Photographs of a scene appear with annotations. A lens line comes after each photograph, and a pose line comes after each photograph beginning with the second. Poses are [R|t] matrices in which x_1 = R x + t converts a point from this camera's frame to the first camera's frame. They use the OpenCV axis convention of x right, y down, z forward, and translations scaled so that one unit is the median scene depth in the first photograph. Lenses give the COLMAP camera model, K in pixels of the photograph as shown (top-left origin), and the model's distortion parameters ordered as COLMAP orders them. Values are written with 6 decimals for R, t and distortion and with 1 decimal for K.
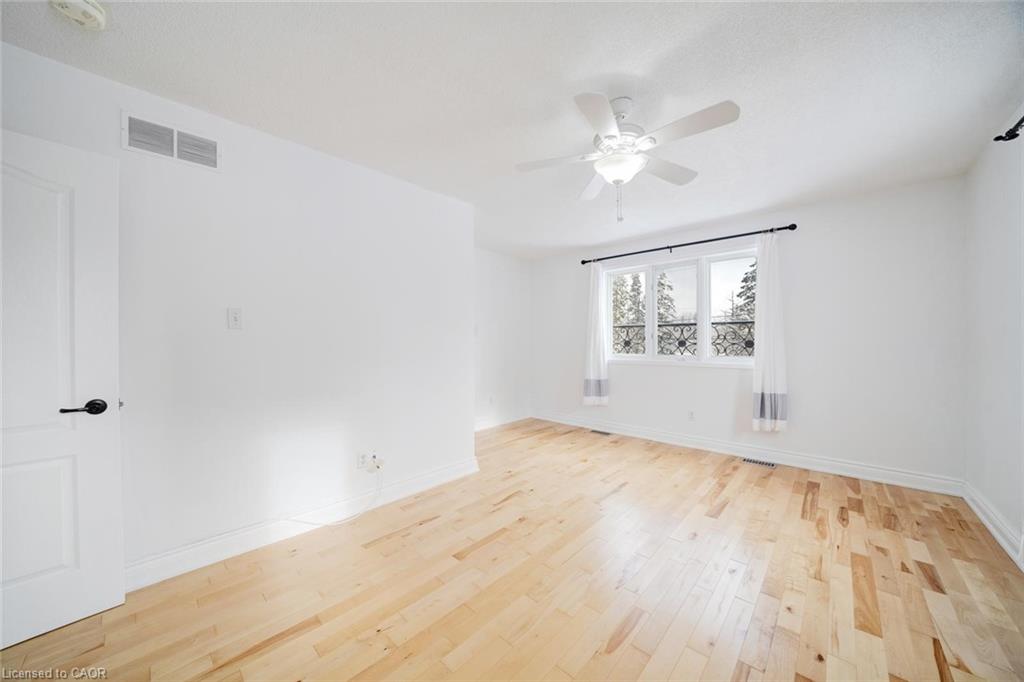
lens RADIAL K [[356.3, 0, 512.0], [0, 356.3, 341.0], [0, 0, 1]] dist [-0.026679, 0.004699]
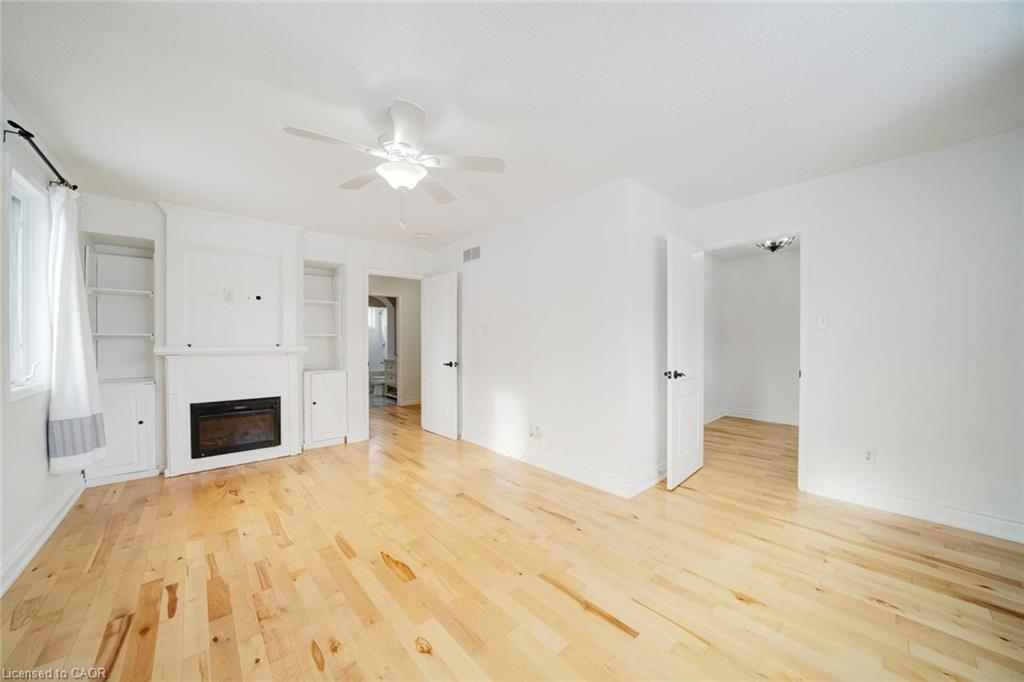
lens RADIAL K [[363.3, 0, 517.0], [0, 363.3, 347.1], [0, 0, 1]] dist [-0.022971, 0.000215]
pose [[-0.087237, 0.020678, -0.995973, 0.762793], [0.001410, 0.999786, 0.020633, -0.004217], [0.996187, 0.000396, -0.087248, 0.823258]]
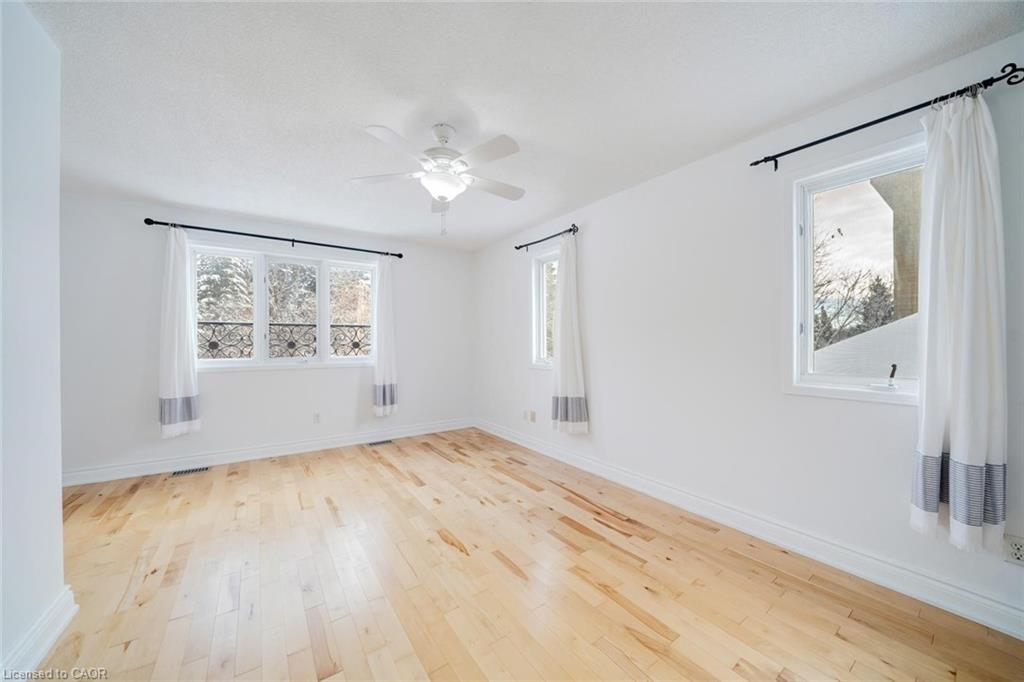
lens RADIAL K [[356.3, 0, 512.0], [0, 356.3, 341.0], [0, 0, 1]] dist [-0.026679, 0.004699]
pose [[0.208842, 0.006108, 0.977930, -0.430950], [0.000324, 0.999980, -0.006315, 0.002993], [-0.977949, 0.001636, 0.208836, 0.325421]]
